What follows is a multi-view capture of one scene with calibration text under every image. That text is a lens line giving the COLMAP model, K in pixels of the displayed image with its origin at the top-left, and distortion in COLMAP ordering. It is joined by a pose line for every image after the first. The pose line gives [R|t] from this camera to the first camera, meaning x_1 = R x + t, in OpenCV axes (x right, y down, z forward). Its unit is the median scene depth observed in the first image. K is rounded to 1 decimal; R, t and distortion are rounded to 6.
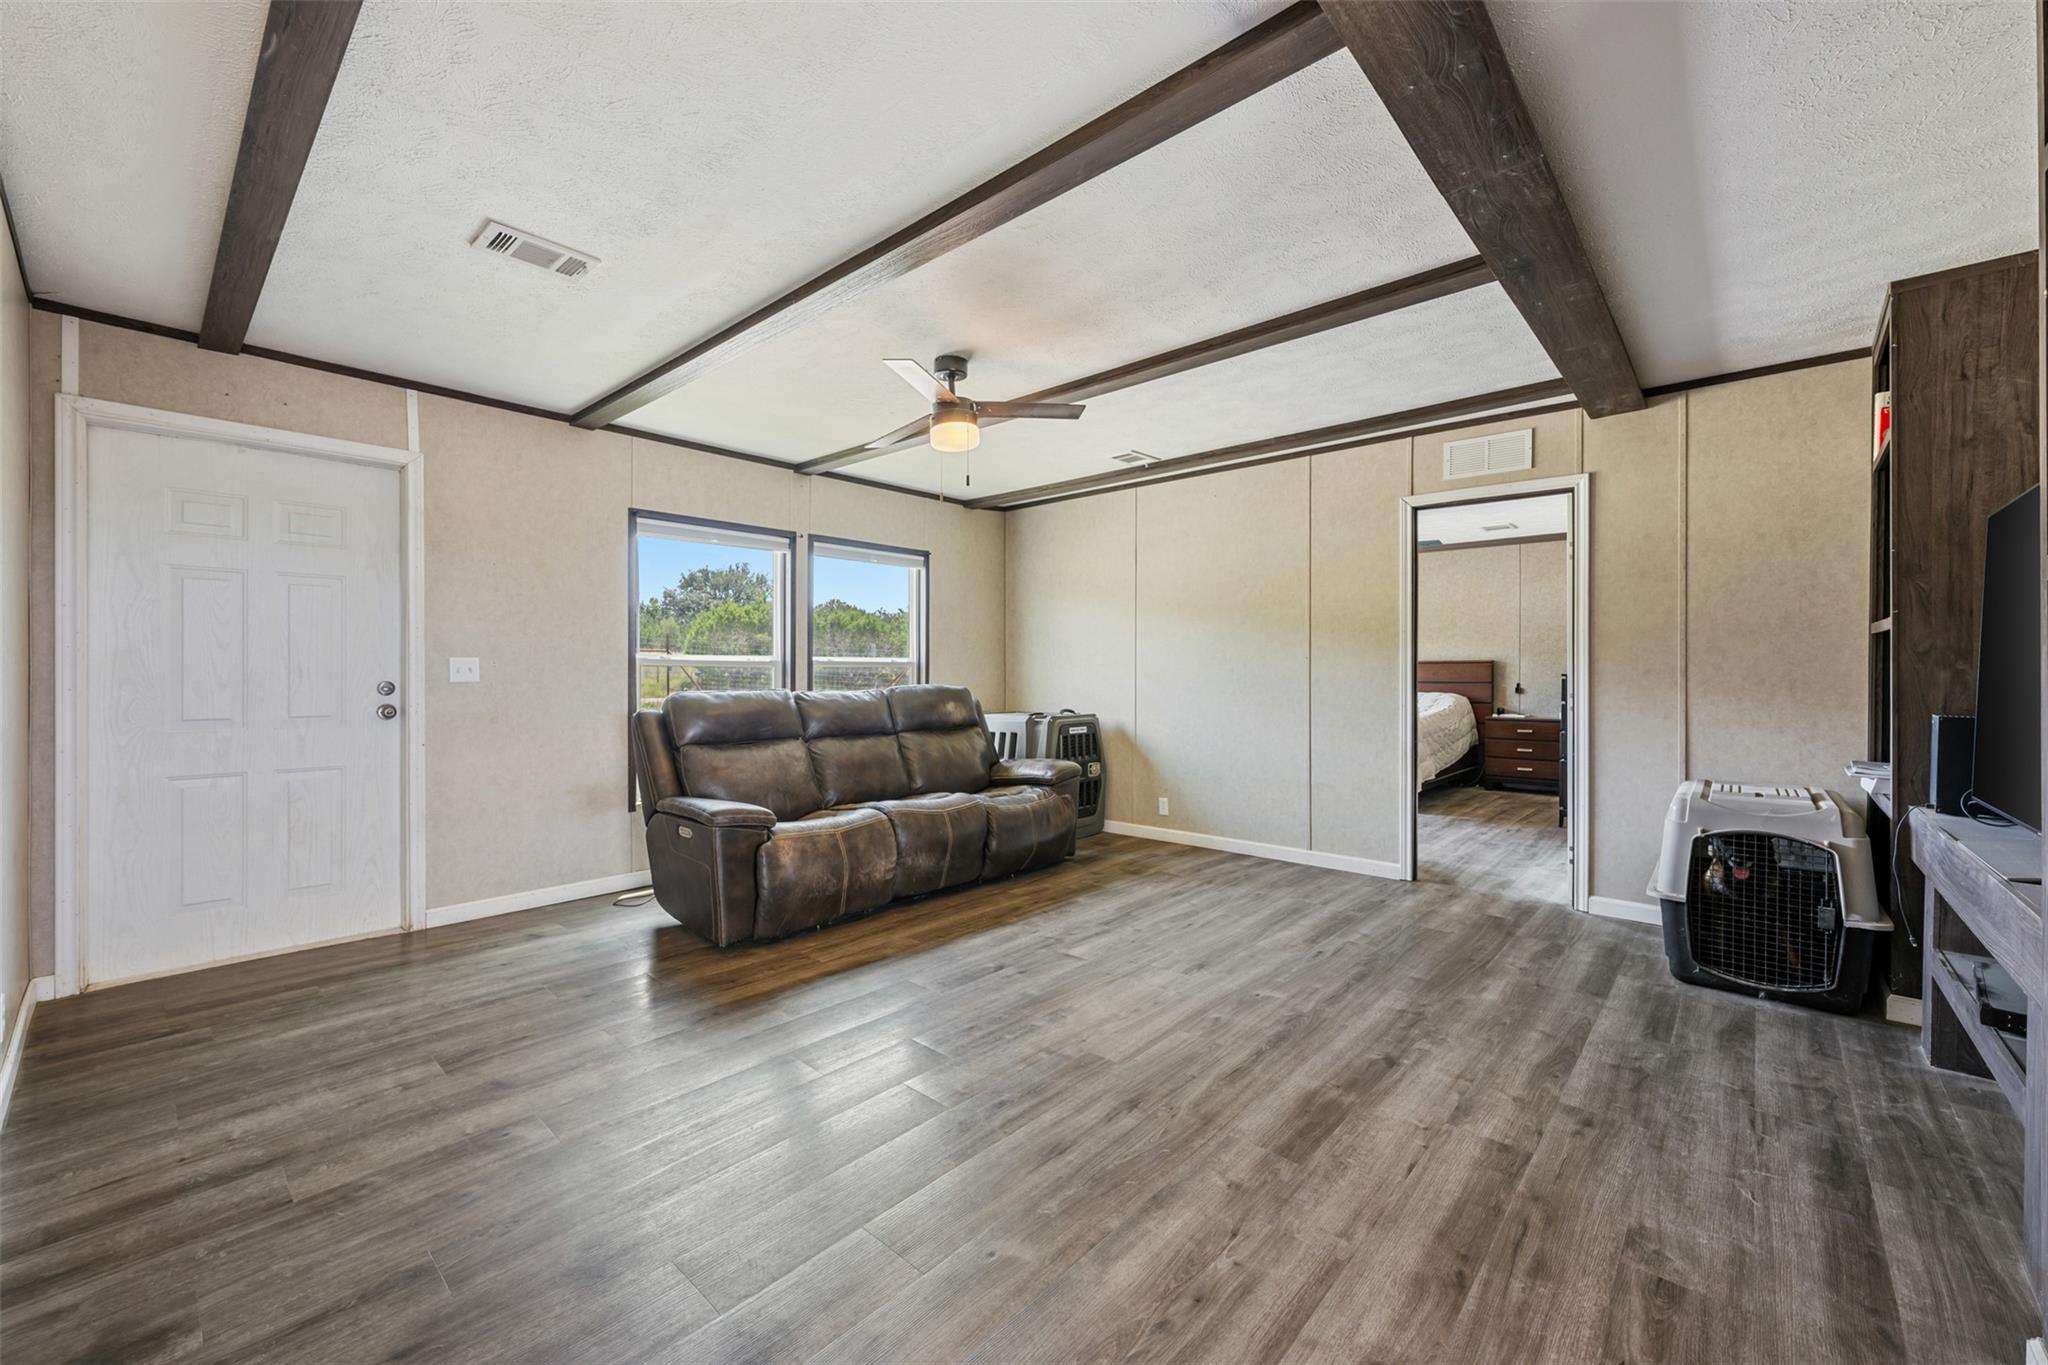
lens RADIAL K [[809.0, 0, 1025.7], [0, 809.0, 674.2], [0, 0, 1]] dist [-0.000579, -0.000221]
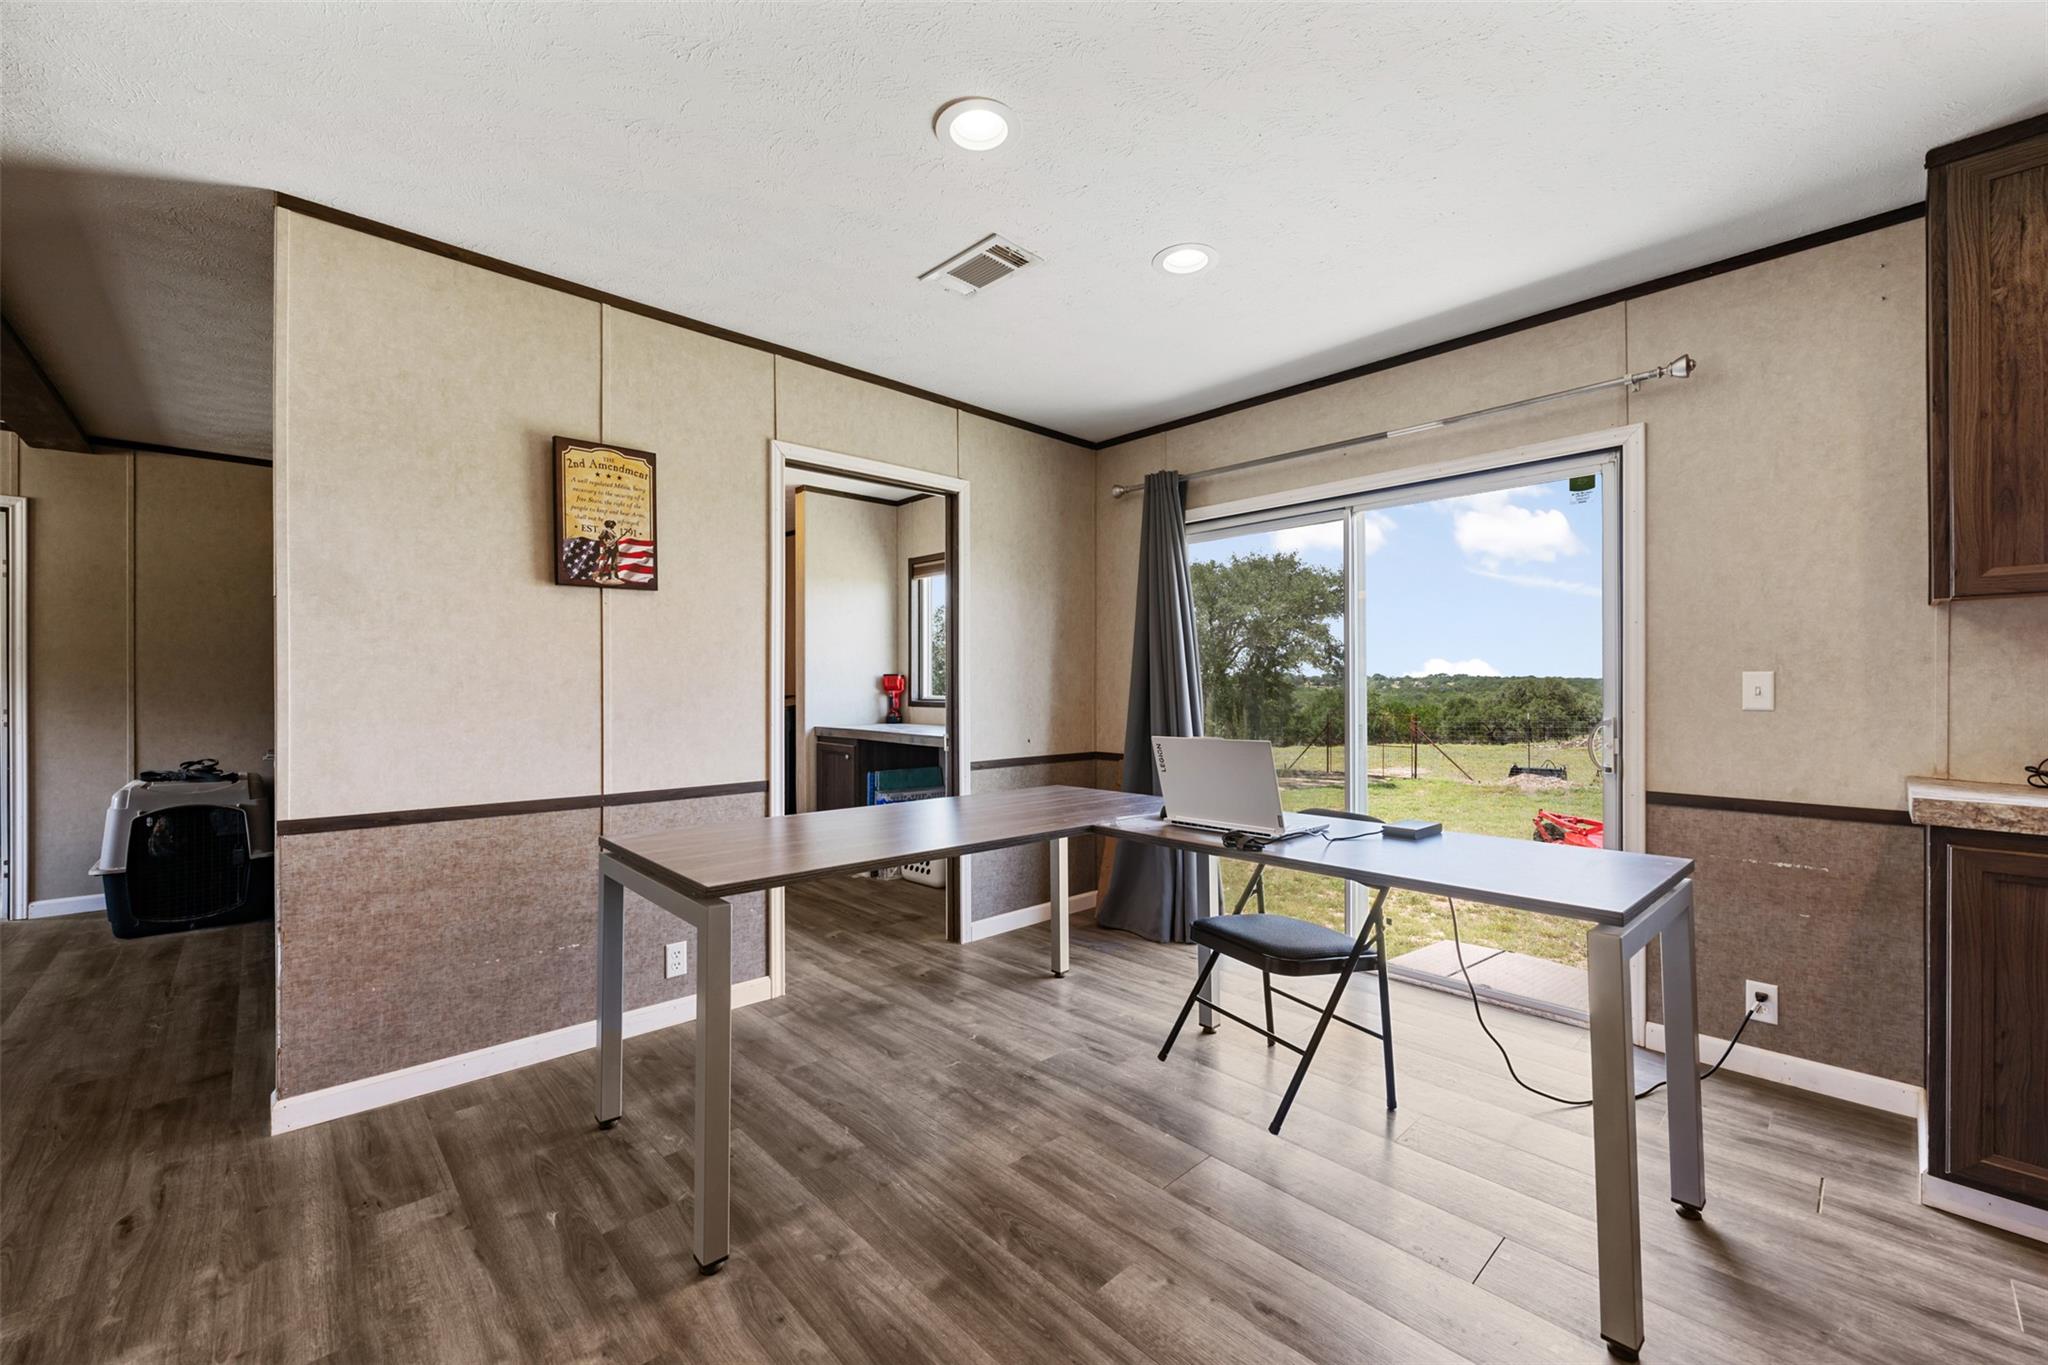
lens RADIAL K [[810.3, 0, 1021.0], [0, 810.3, 684.7], [0, 0, 1]] dist [0.001136, -0.000228]
pose [[0.083603, 0.000193, 0.996499, -0.257635], [0.003257, 0.999995, -0.000467, -0.002617], [-0.996494, 0.003285, 0.083602, -0.391836]]
